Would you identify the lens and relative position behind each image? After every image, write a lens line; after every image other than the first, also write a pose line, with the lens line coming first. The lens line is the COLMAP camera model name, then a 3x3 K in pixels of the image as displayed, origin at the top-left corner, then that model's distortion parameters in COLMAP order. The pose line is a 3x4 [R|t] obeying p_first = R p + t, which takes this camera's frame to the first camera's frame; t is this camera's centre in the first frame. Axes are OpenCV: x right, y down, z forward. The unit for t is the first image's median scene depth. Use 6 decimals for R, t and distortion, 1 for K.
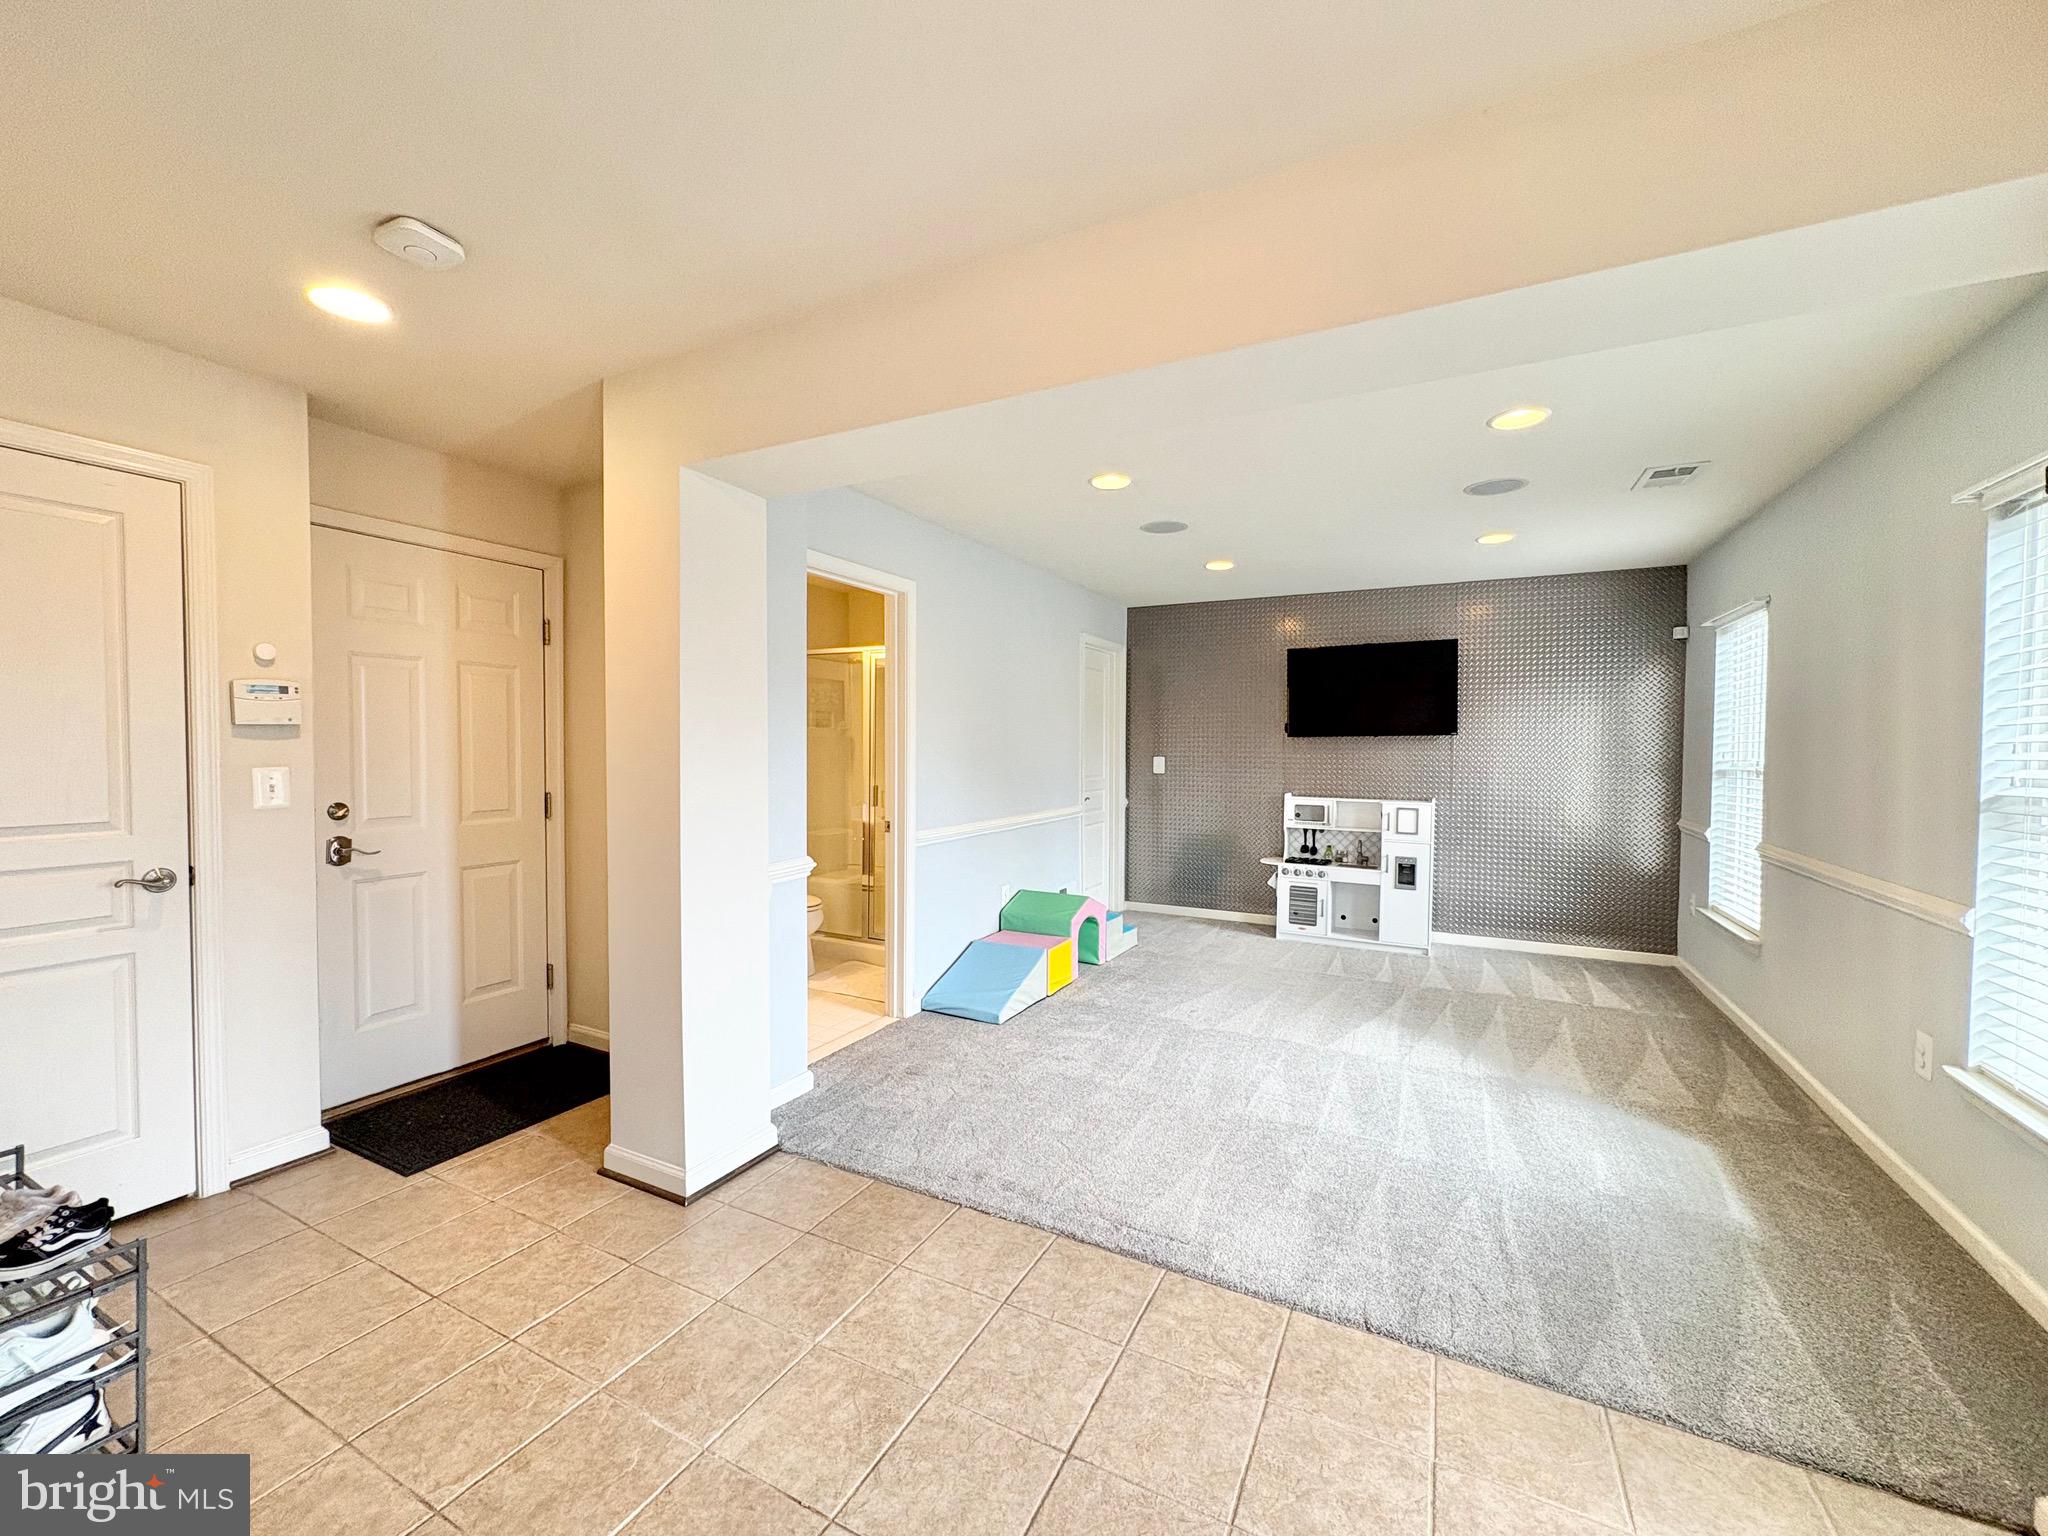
lens RADIAL K [[813.9, 0, 1027.1], [0, 813.9, 764.9], [0, 0, 1]] dist [-0.001333, 0.000578]
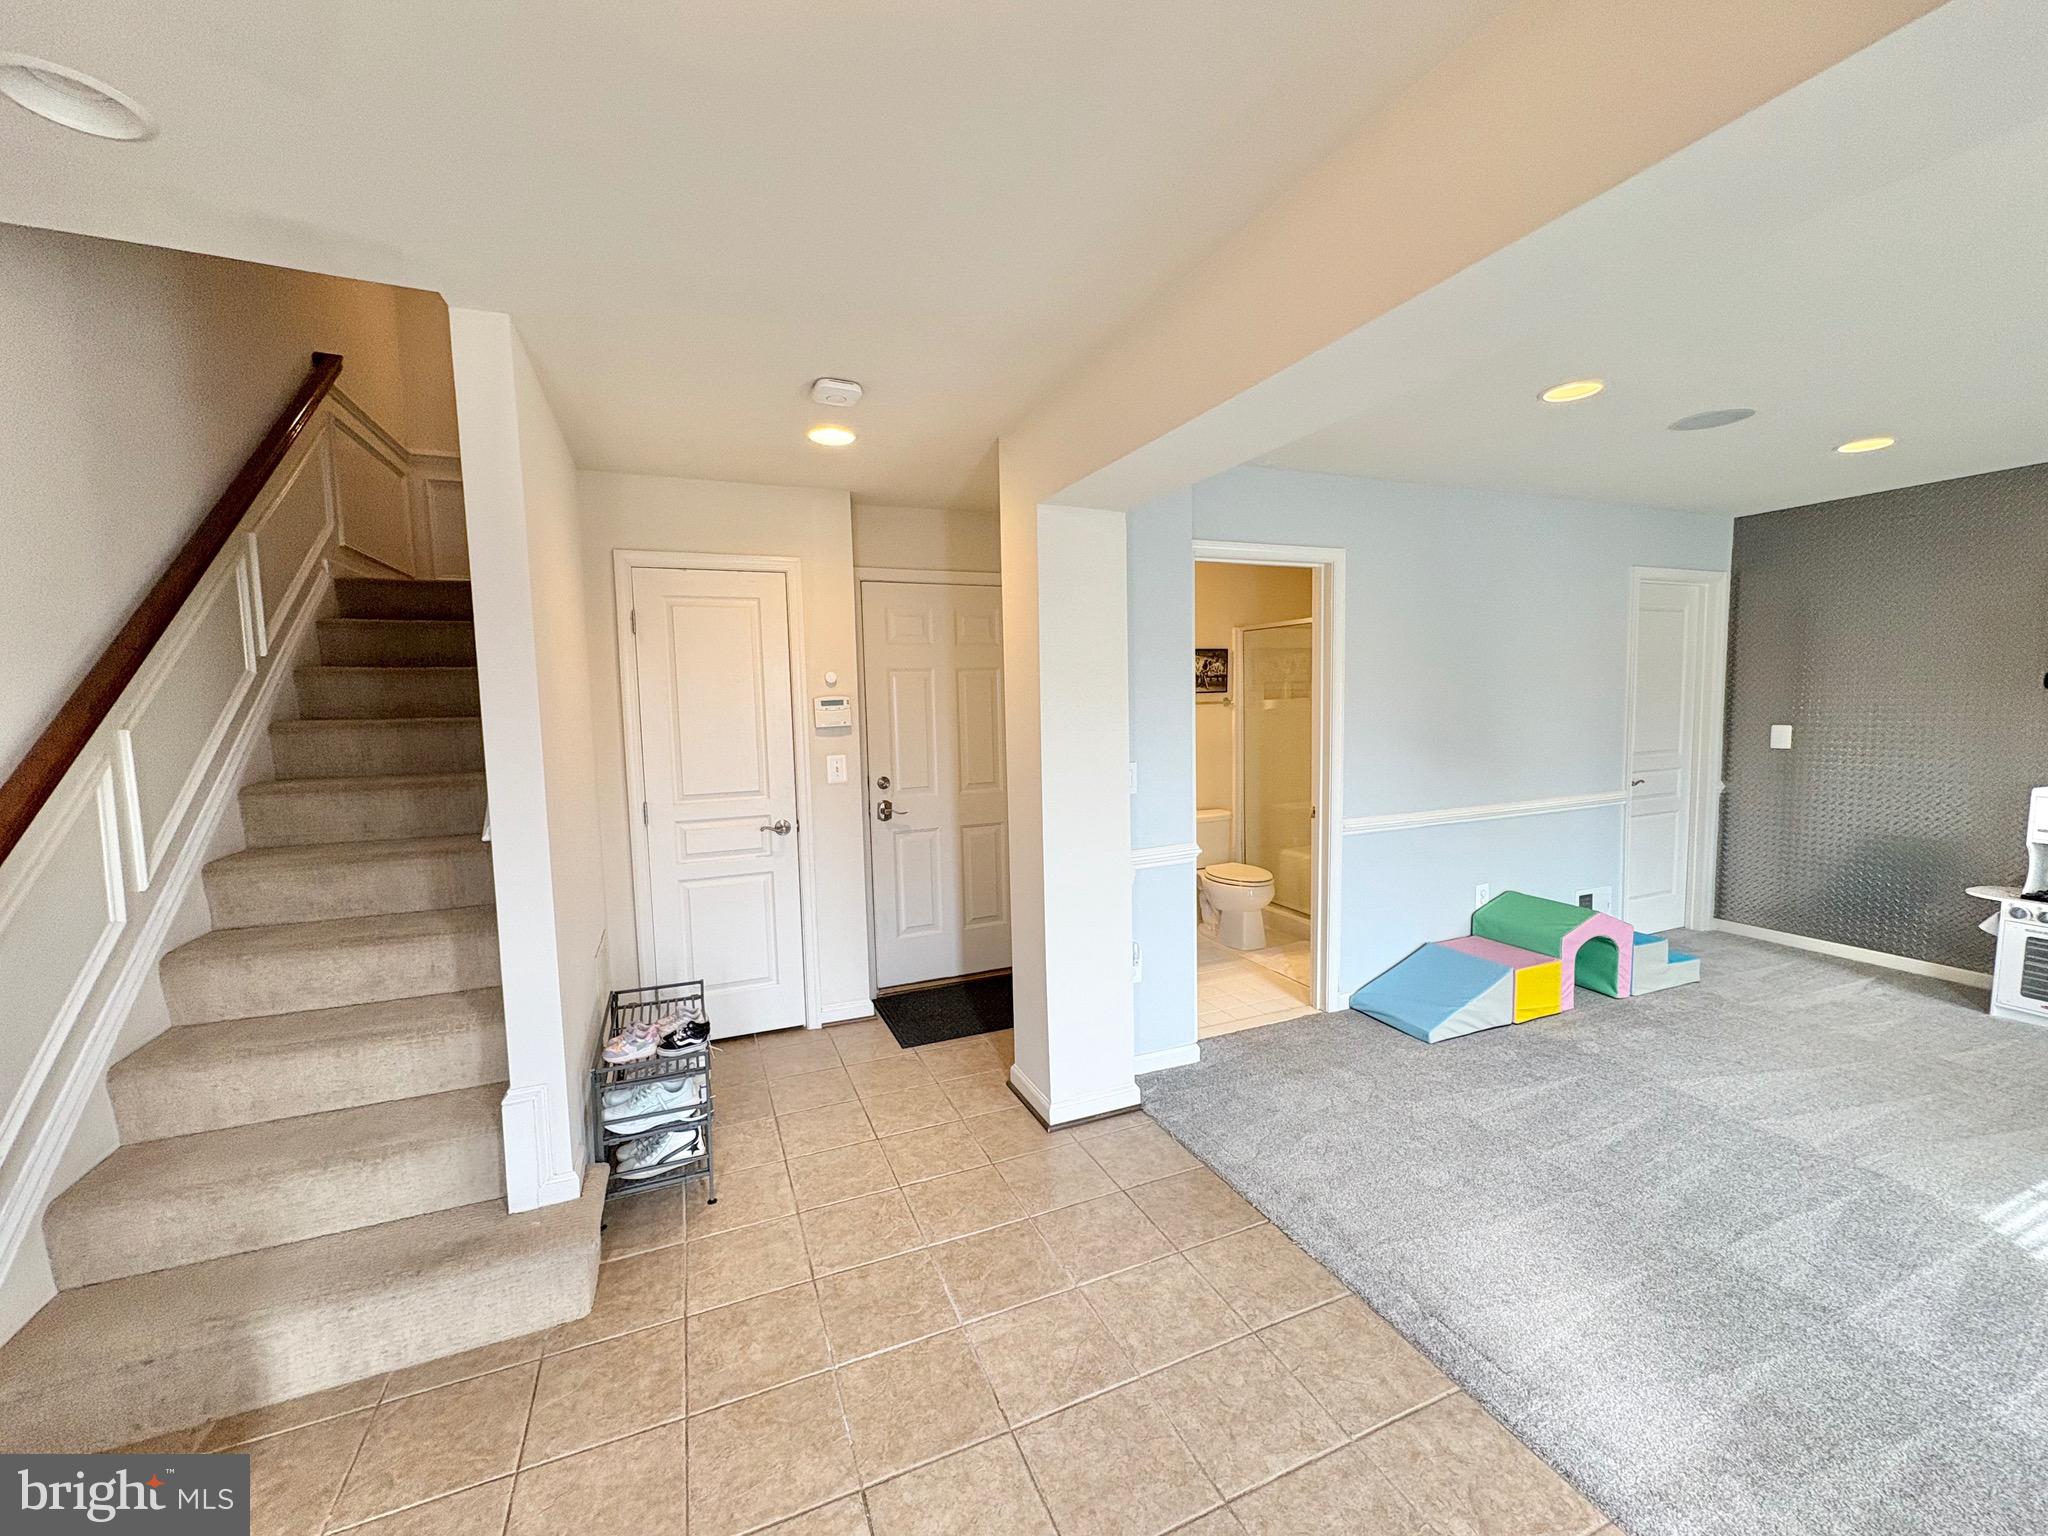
lens RADIAL K [[813.9, 0, 1027.9], [0, 813.9, 765.5], [0, 0, 1]] dist [-0.001333, 0.000578]
pose [[0.768756, 0.030888, -0.638796, 0.176792], [0.010681, 0.998074, 0.061114, -0.040302], [0.639454, -0.053805, 0.766945, 0.053033]]
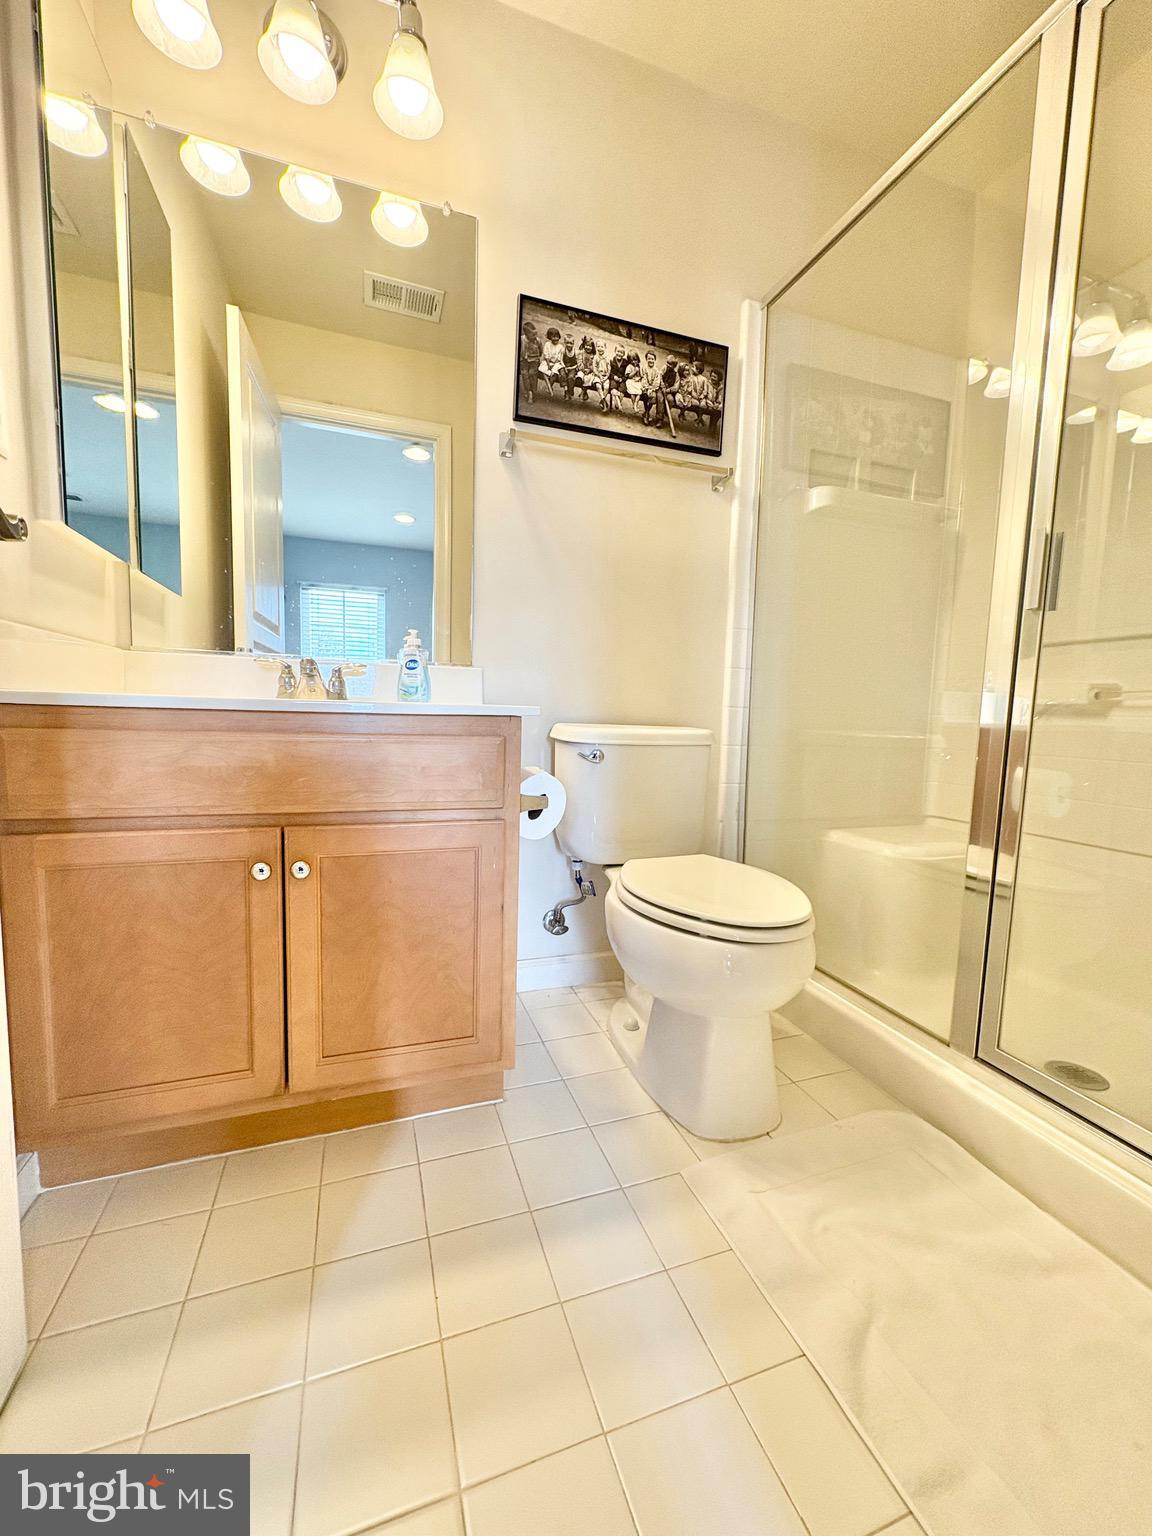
lens RADIAL K [[610.4, 0, 572.3], [0, 610.4, 771.5], [0, 0, 1]] dist [-0.001333, 0.000578]
pose [[0.725586, 0.072875, -0.684262, -0.192884], [-0.036528, 0.997054, 0.067453, 0.120083], [0.687161, -0.023948, 0.726110, 0.898902]]
